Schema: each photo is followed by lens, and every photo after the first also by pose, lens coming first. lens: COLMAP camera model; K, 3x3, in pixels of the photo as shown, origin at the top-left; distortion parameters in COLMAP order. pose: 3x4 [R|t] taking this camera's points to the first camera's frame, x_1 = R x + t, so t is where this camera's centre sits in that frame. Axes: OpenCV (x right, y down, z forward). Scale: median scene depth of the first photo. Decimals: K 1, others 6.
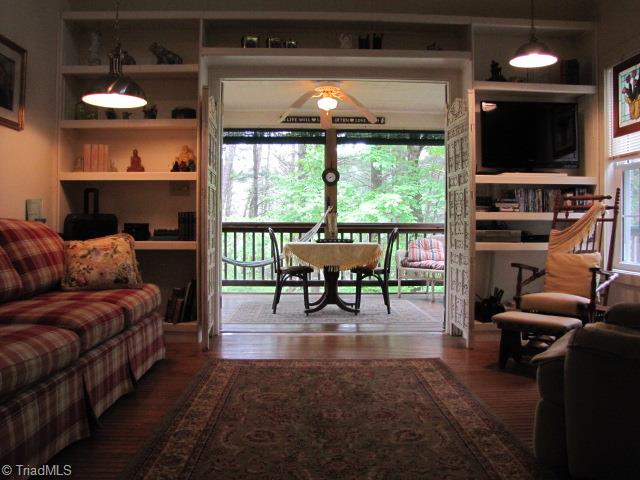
lens RADIAL K [[519.2, 0, 320.0], [0, 519.2, 240.0], [0, 0, 1]] dist [-0.170824, 0.111113]
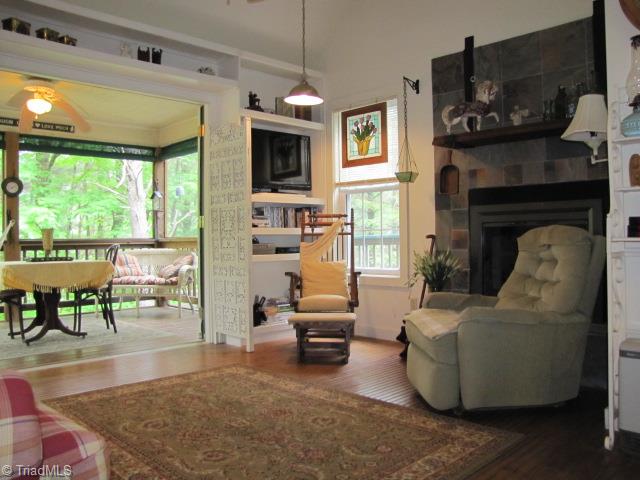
lens RADIAL K [[519.2, 0, 320.0], [0, 519.2, 240.0], [0, 0, 1]] dist [-0.170824, 0.111113]
pose [[0.744960, -0.012568, 0.666991, -0.330437], [0.030954, 0.999397, -0.015741, -0.005733], [-0.666391, 0.032373, 0.744900, 0.066156]]
